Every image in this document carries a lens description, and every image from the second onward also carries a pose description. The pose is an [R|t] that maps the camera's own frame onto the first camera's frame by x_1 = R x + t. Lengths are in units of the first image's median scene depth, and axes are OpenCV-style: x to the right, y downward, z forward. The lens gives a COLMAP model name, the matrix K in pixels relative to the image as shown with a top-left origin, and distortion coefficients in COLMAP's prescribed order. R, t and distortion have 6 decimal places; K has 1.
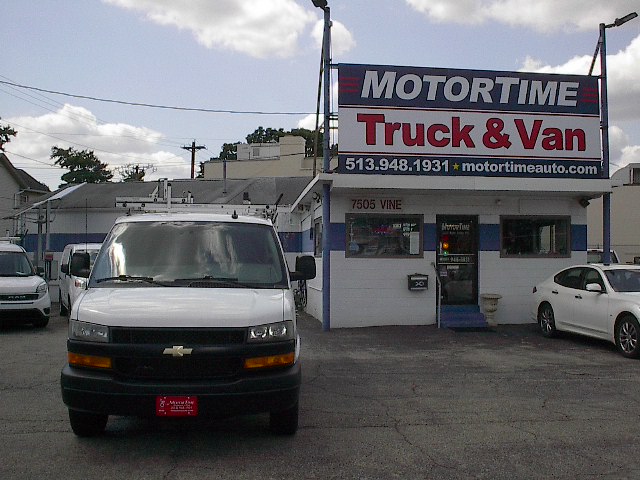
lens RADIAL K [[711.5, 0, 321.2], [0, 711.5, 238.7], [0, 0, 1]] dist [-0.104630, 0.000000]
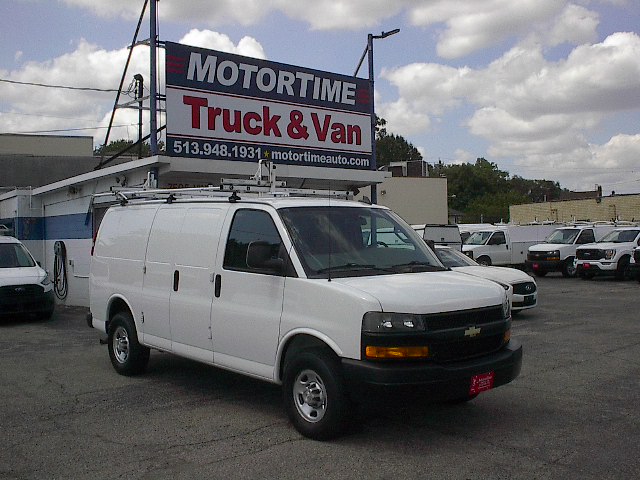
lens RADIAL K [[711.5, 0, 319.5], [0, 711.5, 240.3], [0, 0, 1]] dist [-0.104630, 0.000000]
pose [[0.819974, -0.019928, 0.572054, -0.346544], [0.006099, 0.999641, 0.026082, -0.001981], [-0.572368, -0.017898, 0.819801, 0.095166]]
